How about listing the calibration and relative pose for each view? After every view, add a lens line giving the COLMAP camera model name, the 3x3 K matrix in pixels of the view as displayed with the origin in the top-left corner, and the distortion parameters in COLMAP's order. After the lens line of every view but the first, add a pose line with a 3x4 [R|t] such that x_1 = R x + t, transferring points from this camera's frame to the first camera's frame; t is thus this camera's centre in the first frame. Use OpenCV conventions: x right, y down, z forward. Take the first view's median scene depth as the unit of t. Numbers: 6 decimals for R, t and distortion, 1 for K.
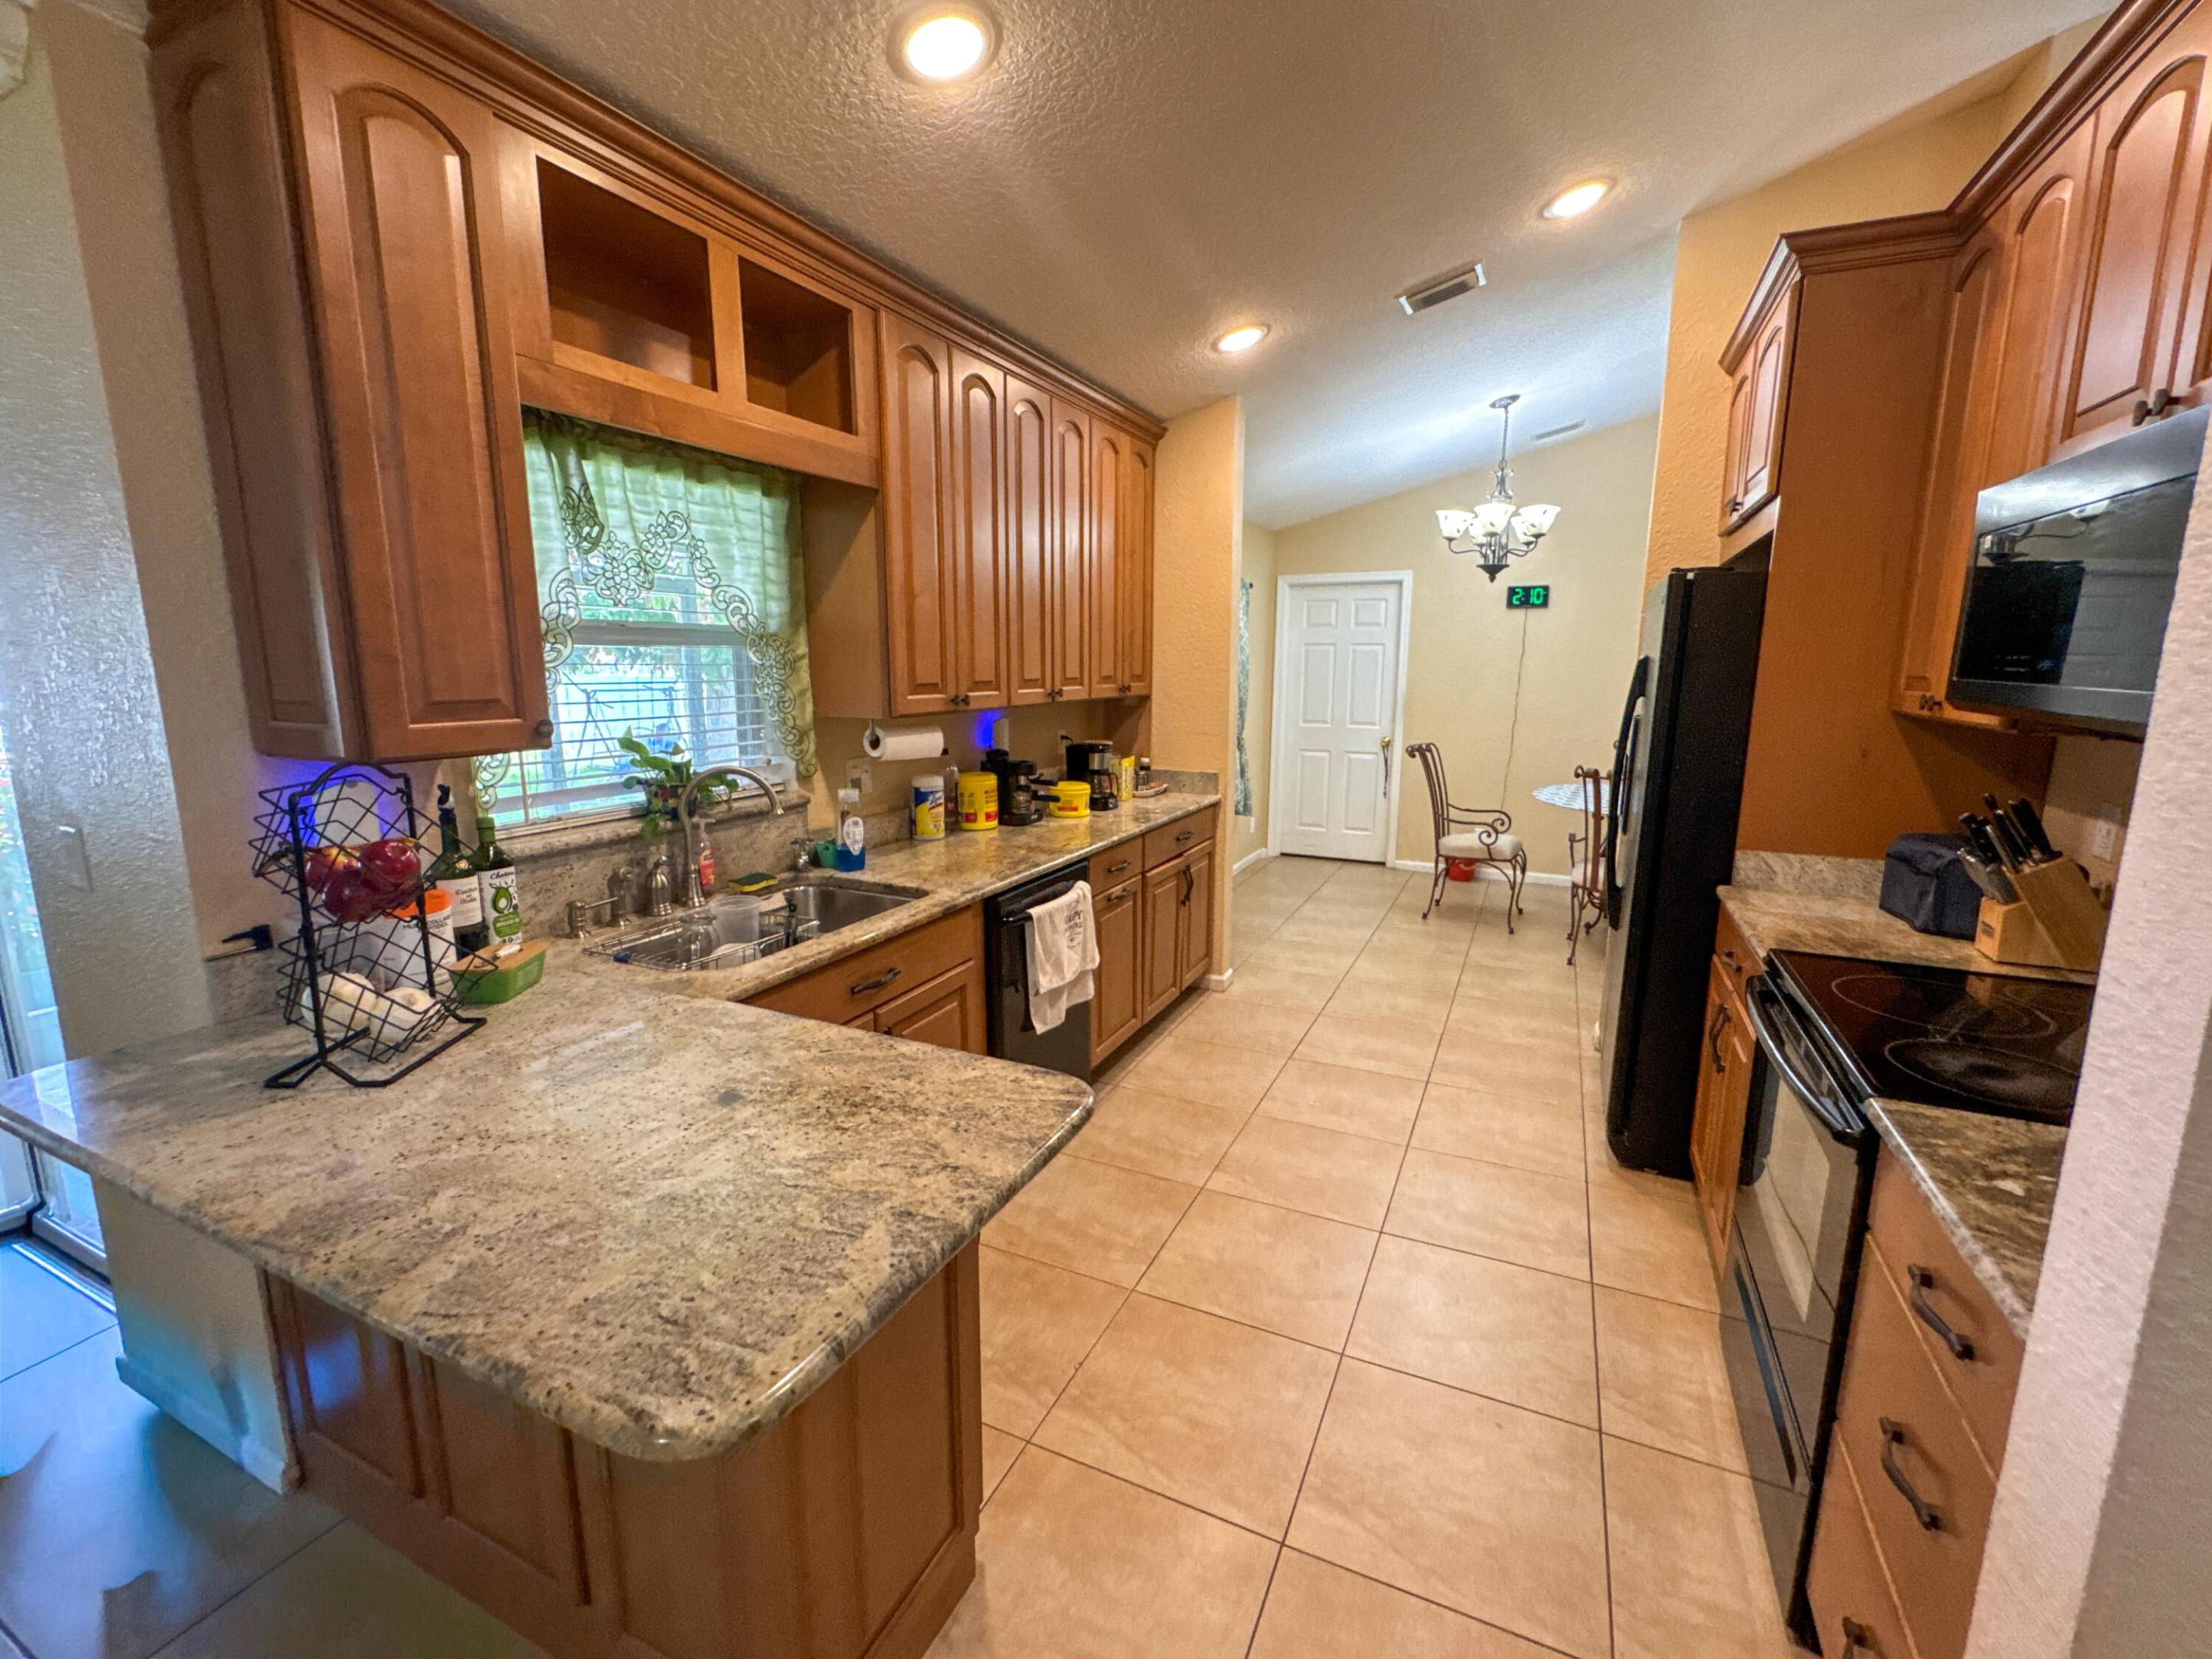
lens RADIAL K [[954.3, 0, 1104.6], [0, 954.3, 826.4], [0, 0, 1]] dist [-0.002103, -0.000440]
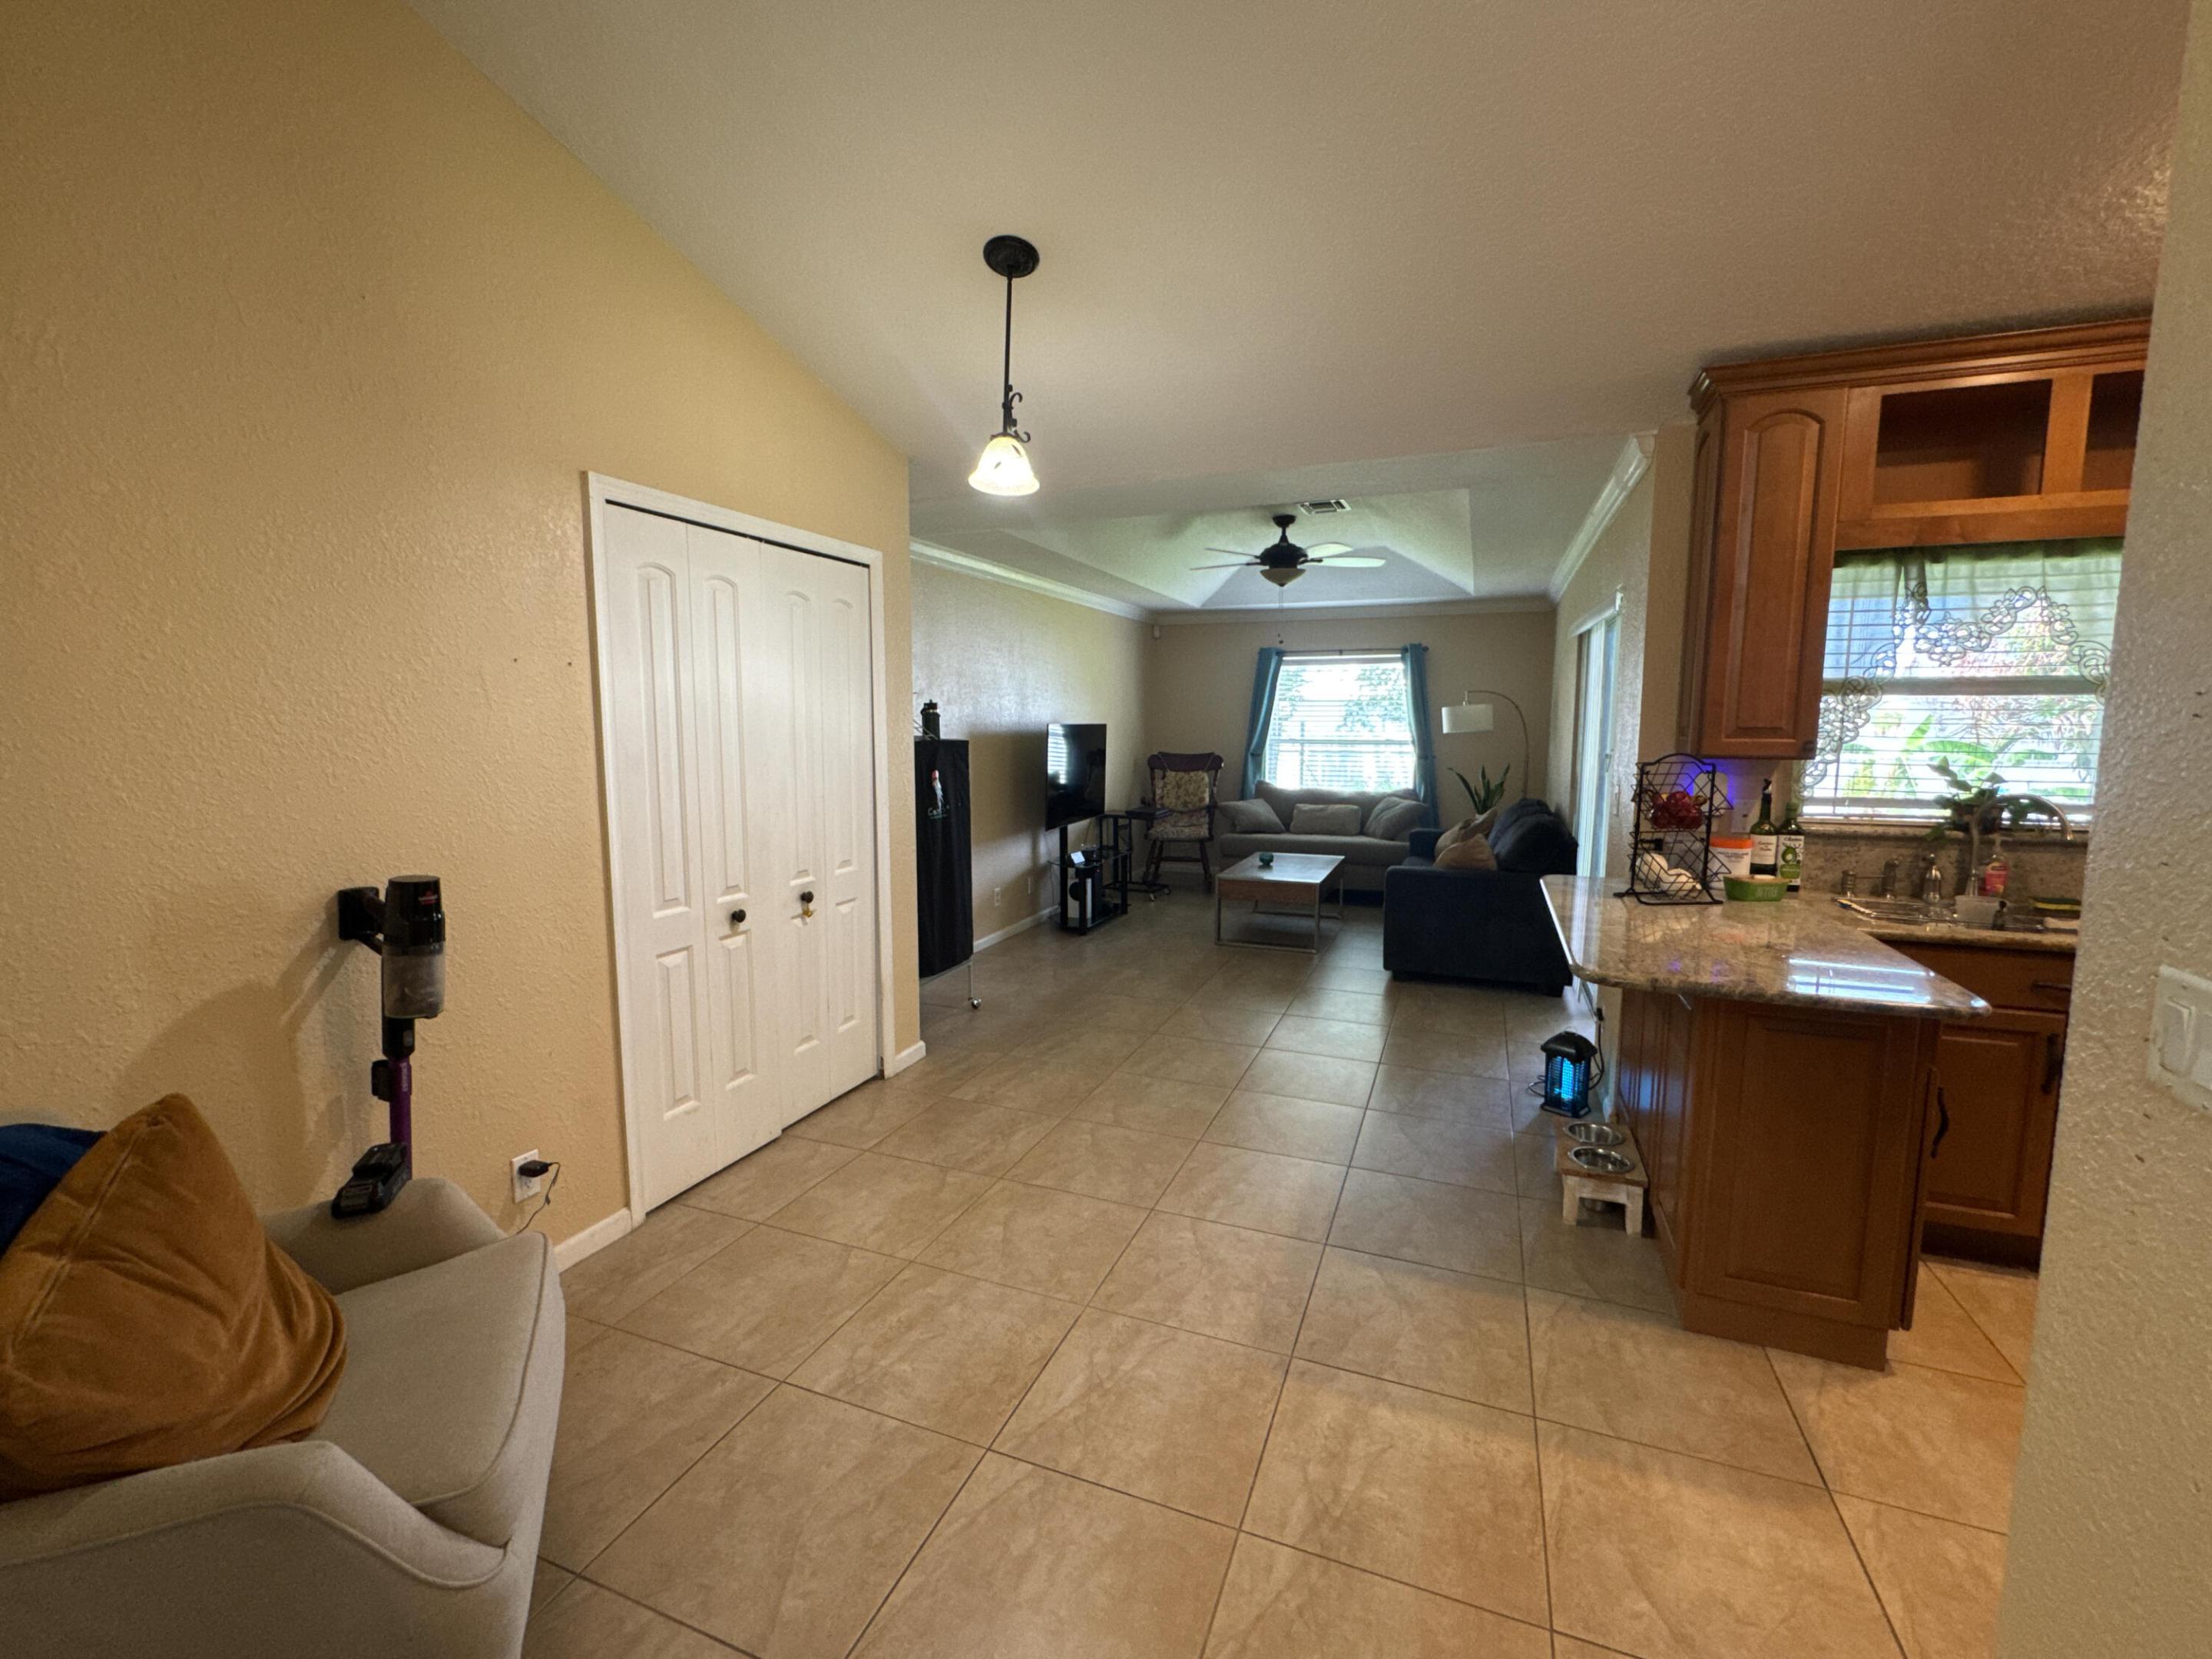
lens RADIAL K [[954.3, 0, 1102.5], [0, 954.3, 824.0], [0, 0, 1]] dist [-0.002103, -0.000440]
pose [[0.061842, 0.101014, -0.992961, 0.914151], [-0.177541, 0.980112, 0.088649, 0.092540], [0.982168, 0.170809, 0.078547, -0.276945]]
